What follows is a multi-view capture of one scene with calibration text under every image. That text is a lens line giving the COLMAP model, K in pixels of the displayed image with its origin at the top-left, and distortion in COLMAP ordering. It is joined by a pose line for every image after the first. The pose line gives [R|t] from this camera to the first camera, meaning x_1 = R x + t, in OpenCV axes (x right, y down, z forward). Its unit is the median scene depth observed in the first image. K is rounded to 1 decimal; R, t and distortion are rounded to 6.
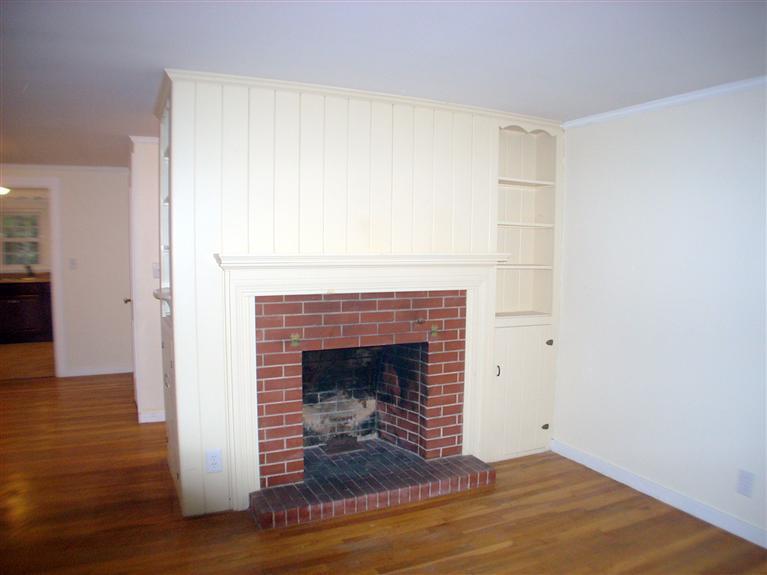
lens RADIAL K [[580.4, 0, 395.7], [0, 580.4, 297.5], [0, 0, 1]] dist [-0.193885, 0.114575]
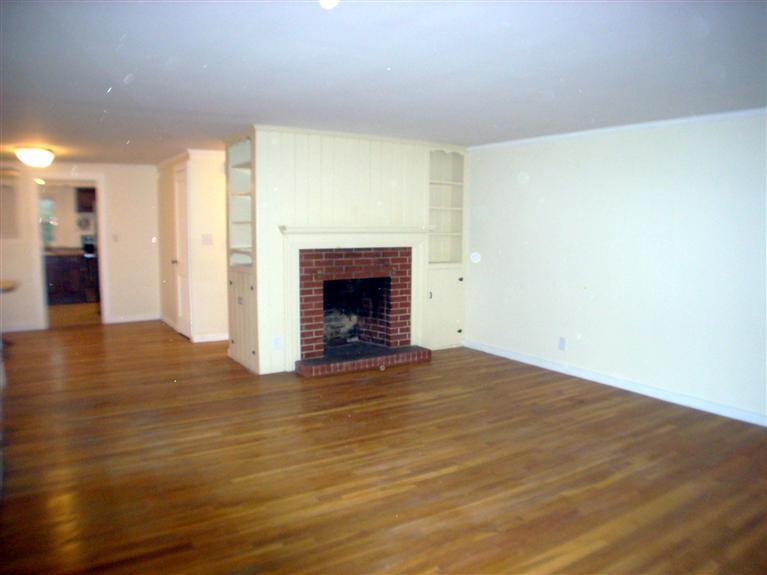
lens RADIAL K [[580.4, 0, 395.7], [0, 580.4, 297.5], [0, 0, 1]] dist [-0.193885, 0.114575]
pose [[0.991079, -0.019600, 0.131824, -0.155979], [0.014721, 0.999174, 0.037887, 0.071372], [-0.132458, -0.035608, 0.990549, -0.709111]]
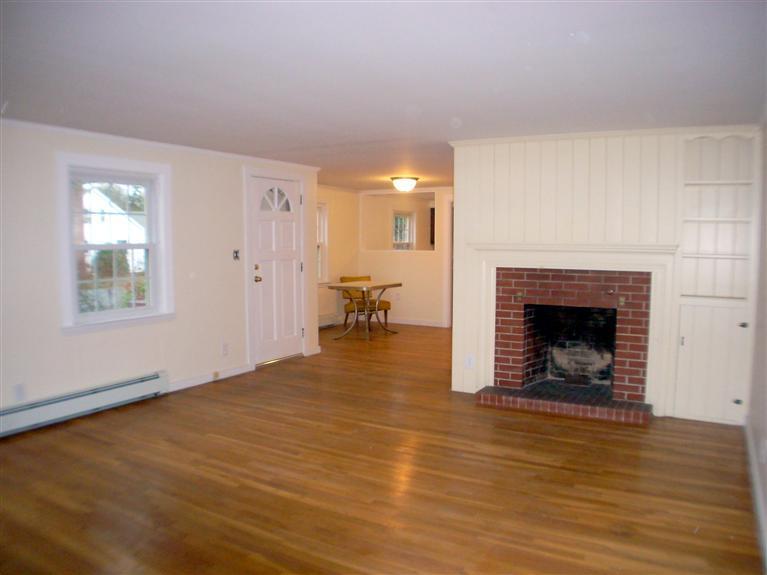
lens RADIAL K [[580.4, 0, 395.7], [0, 580.4, 297.5], [0, 0, 1]] dist [-0.193885, 0.114575]
pose [[0.563634, 0.065563, -0.823419, 0.833472], [-0.073839, 0.996853, 0.028829, 0.049696], [0.822718, 0.044551, 0.566701, -0.170716]]
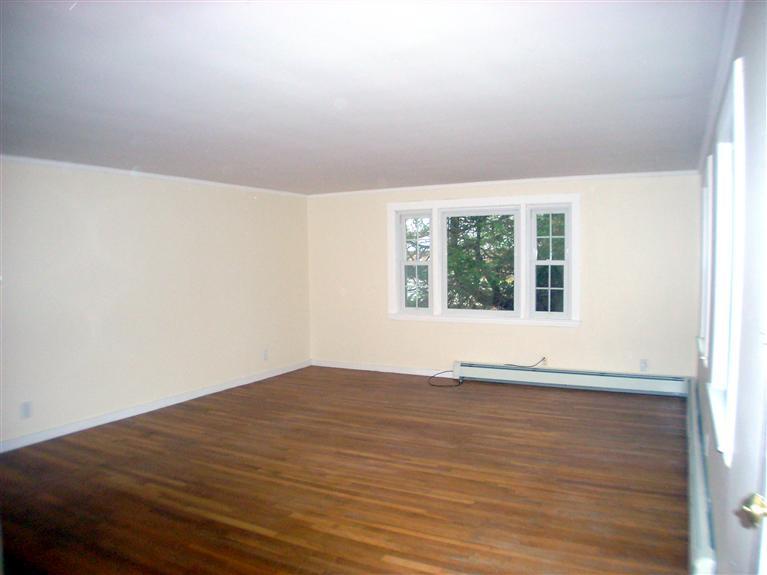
lens RADIAL K [[580.4, 0, 395.7], [0, 580.4, 297.5], [0, 0, 1]] dist [-0.193885, 0.114575]
pose [[-0.588172, -0.057892, 0.806661, -0.940280], [0.087858, 0.986957, 0.134892, -0.076361], [-0.803949, 0.150212, -0.575414, 0.751281]]
